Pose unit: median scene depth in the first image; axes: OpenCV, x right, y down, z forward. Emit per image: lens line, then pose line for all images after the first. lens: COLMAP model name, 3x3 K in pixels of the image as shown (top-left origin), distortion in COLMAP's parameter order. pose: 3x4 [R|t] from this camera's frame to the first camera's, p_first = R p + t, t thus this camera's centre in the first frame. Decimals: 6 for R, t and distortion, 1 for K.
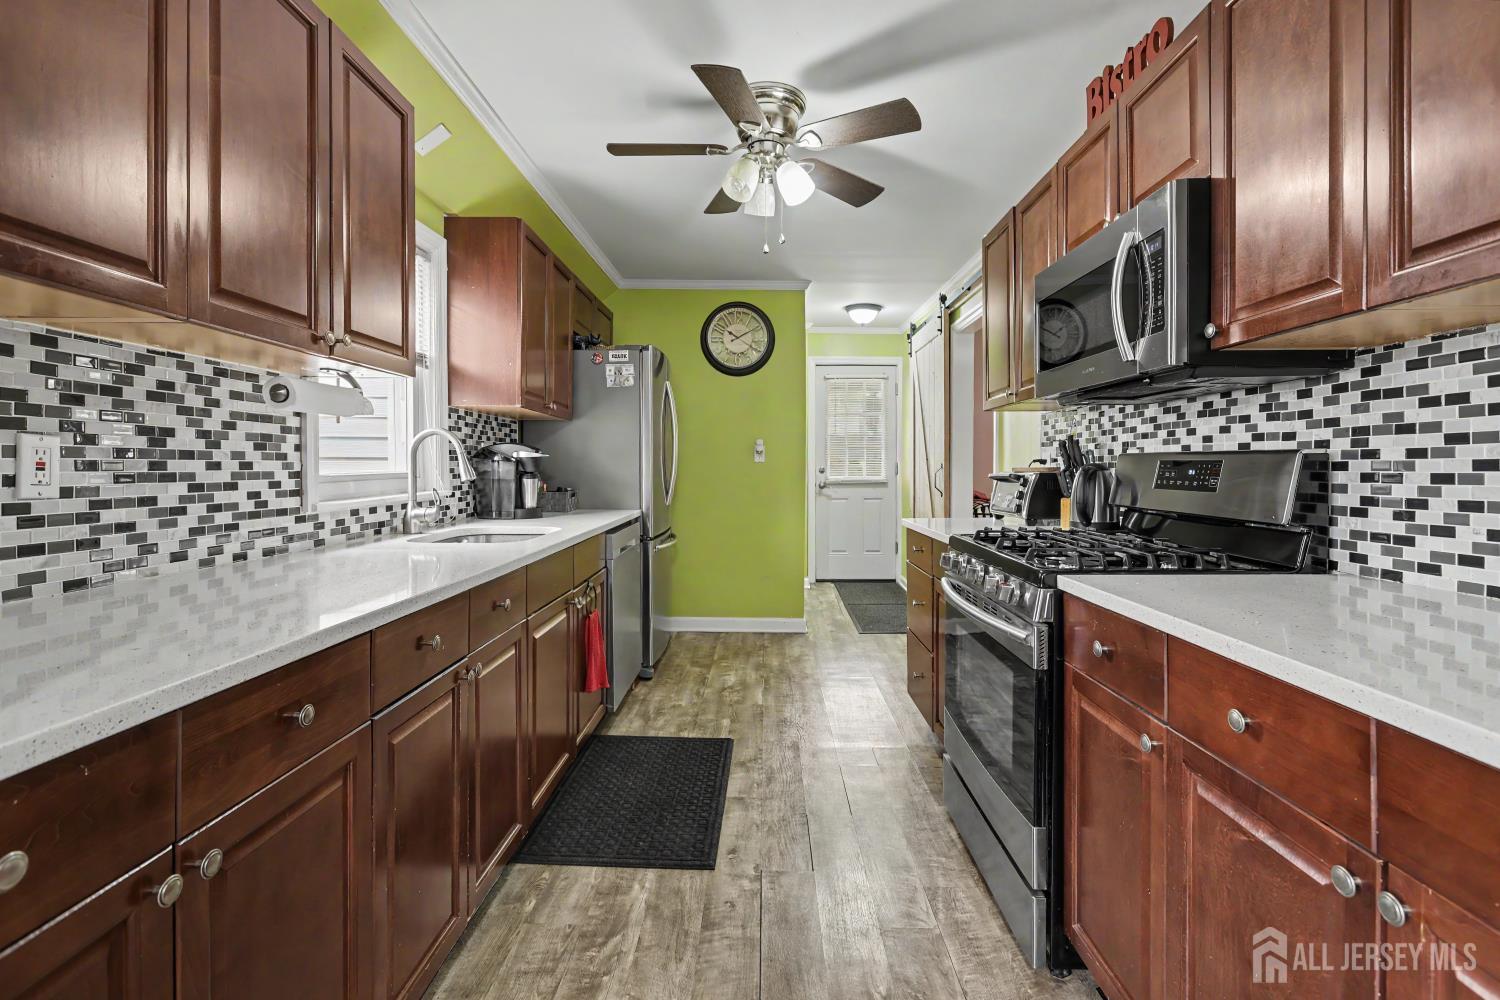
lens RADIAL K [[686.0, 0, 760.6], [0, 686.0, 470.3], [0, 0, 1]] dist [0.000015, 0.000270]
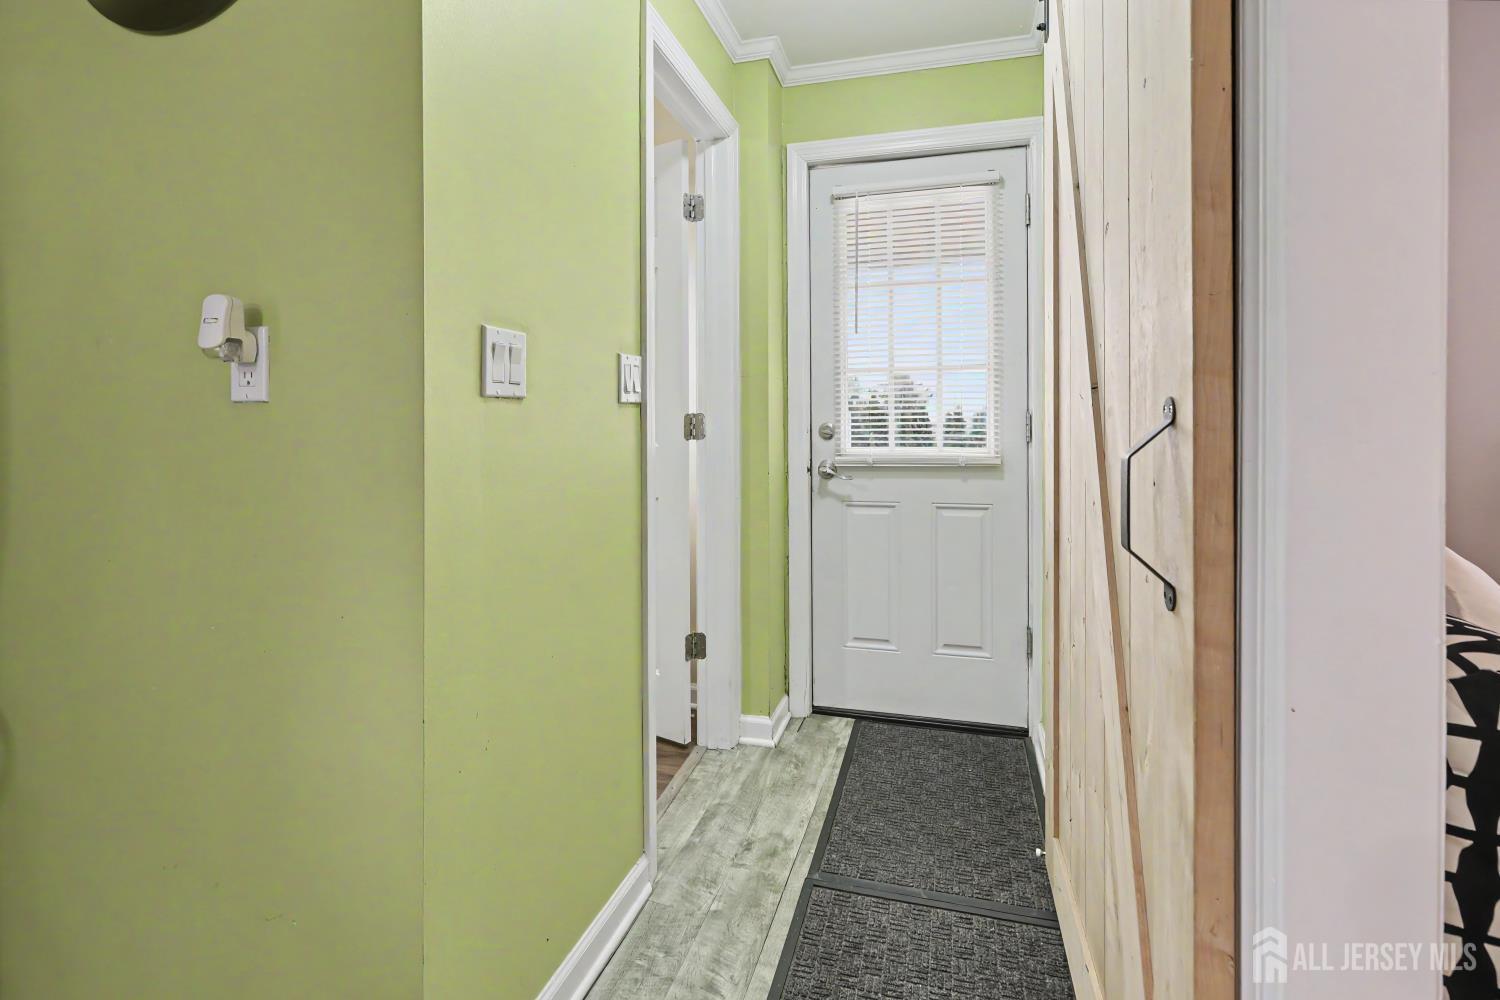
lens RADIAL K [[686.0, 0, 761.3], [0, 686.0, 425.8], [0, 0, 1]] dist [0.000015, 0.000270]
pose [[0.962760, 0.000463, -0.270358, 0.159747], [-0.001090, 0.999997, -0.002169, -0.002946], [0.270356, 0.002383, 0.962758, 0.610274]]
